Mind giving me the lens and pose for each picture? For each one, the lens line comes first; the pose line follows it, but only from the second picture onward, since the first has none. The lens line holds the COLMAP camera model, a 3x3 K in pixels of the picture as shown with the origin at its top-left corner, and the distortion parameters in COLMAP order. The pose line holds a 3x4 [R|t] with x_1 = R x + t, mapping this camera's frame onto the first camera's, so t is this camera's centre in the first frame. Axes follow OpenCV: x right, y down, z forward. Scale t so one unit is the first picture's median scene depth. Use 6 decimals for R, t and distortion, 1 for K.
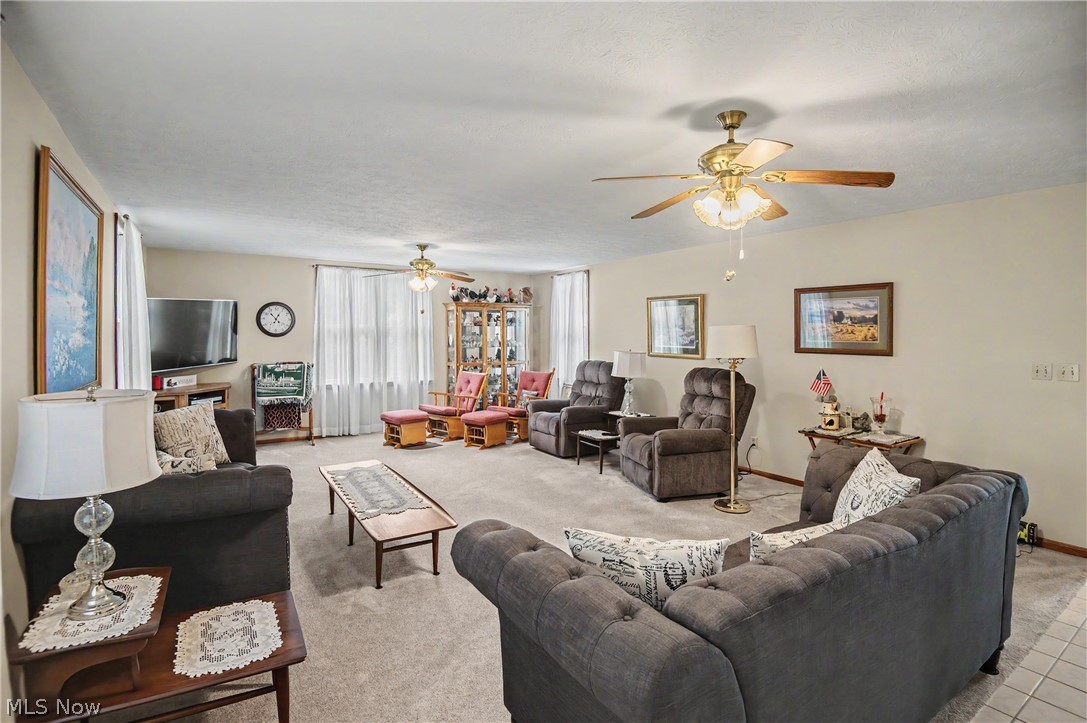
lens RADIAL K [[551.4, 0, 545.5], [0, 551.4, 335.1], [0, 0, 1]] dist [-0.024757, -0.000311]
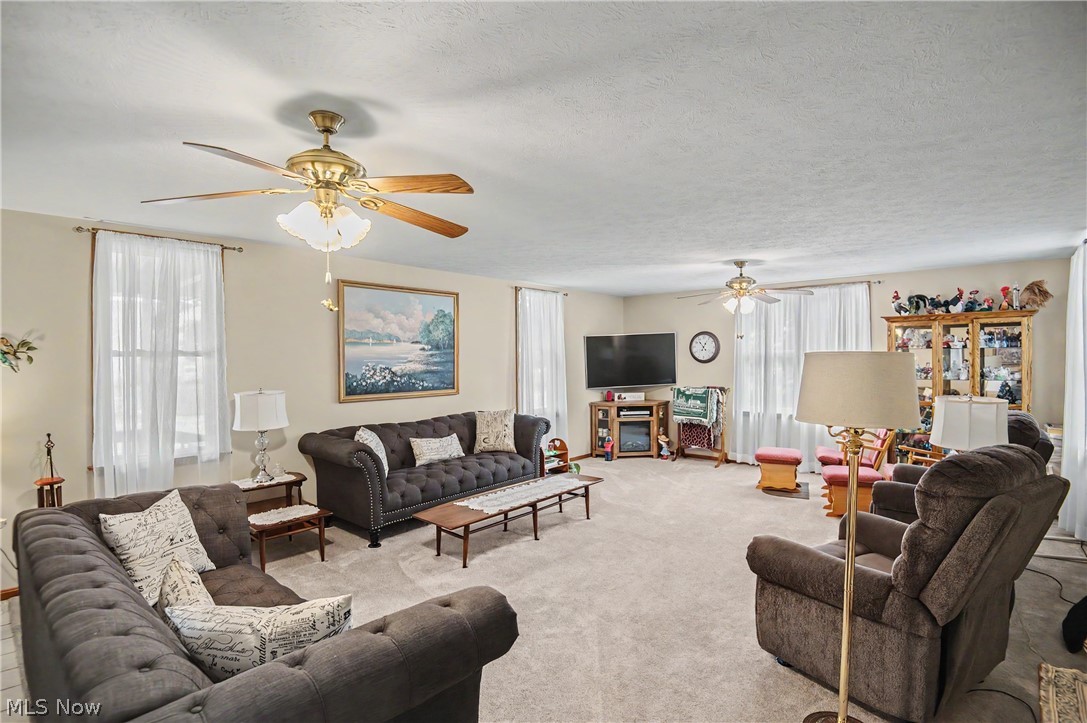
lens RADIAL K [[538.2, 0, 544.3], [0, 538.2, 371.2], [0, 0, 1]] dist [0.000111, -0.000016]
pose [[0.249746, 0.022986, -0.968038, 0.495899], [0.002402, 0.999700, 0.024358, -0.007755], [0.968308, -0.008408, 0.249616, 0.440766]]
